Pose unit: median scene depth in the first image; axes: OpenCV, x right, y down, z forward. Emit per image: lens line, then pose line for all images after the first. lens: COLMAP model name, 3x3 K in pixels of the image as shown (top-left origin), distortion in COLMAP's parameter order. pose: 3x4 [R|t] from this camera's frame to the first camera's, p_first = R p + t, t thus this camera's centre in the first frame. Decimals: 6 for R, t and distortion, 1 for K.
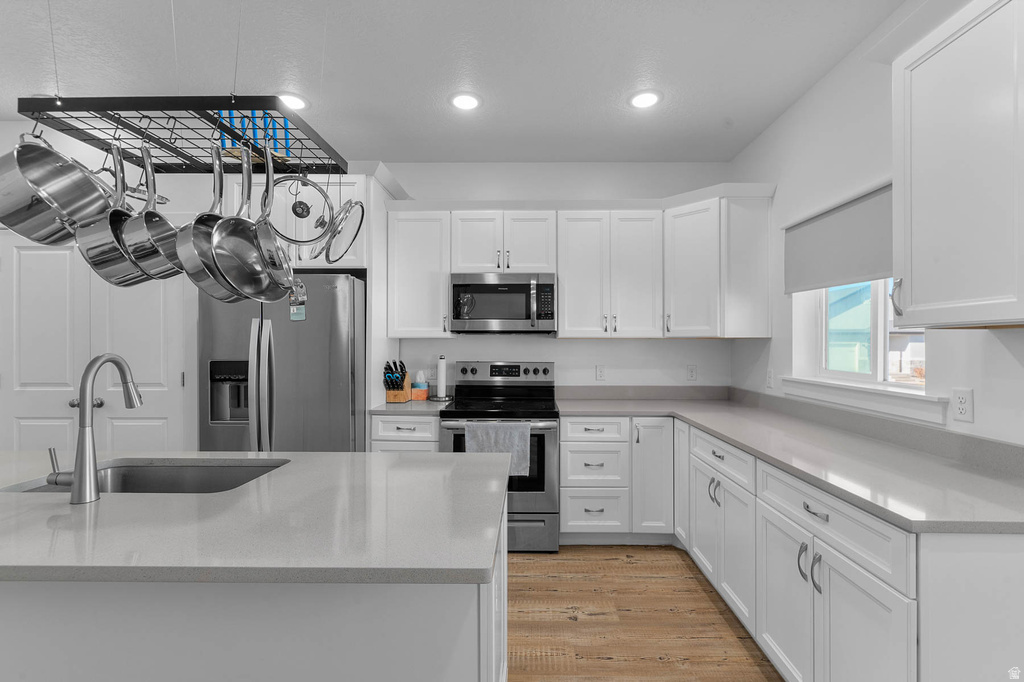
lens RADIAL K [[446.8, 0, 525.6], [0, 446.8, 347.3], [0, 0, 1]] dist [-0.000613, -0.000042]
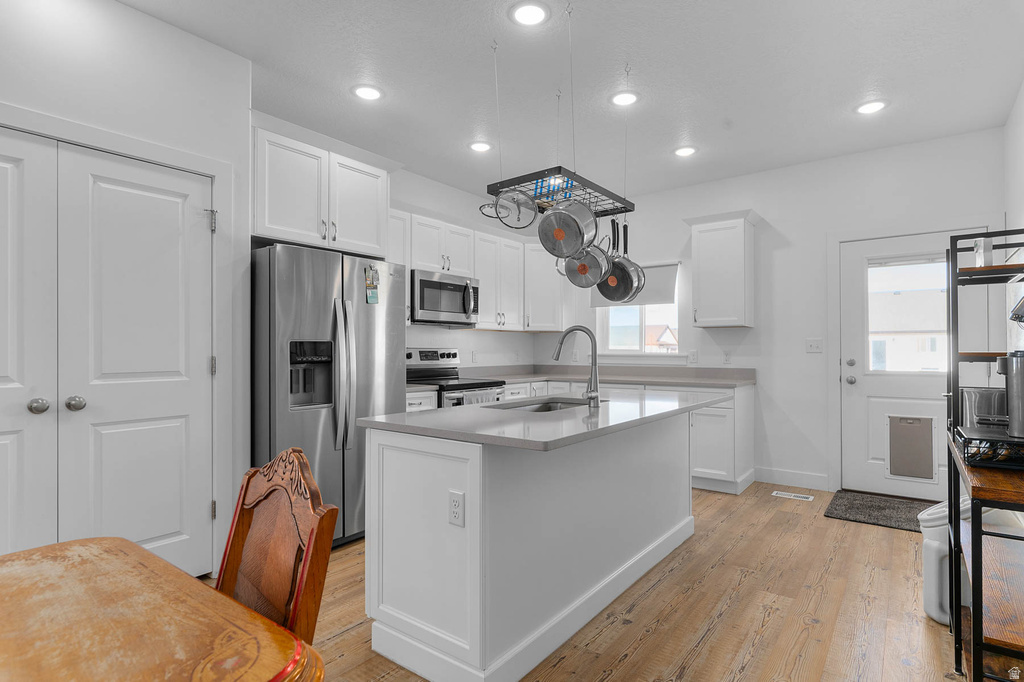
lens RADIAL K [[525.0, 0, 512.0], [0, 525.0, 341.0], [0, 0, 1]] dist [0.000122, -0.000055]
pose [[0.598599, 0.011363, 0.800968, -1.093573], [0.007111, 0.999785, -0.019498, 0.045632], [-0.801017, 0.017368, 0.598389, 0.001519]]
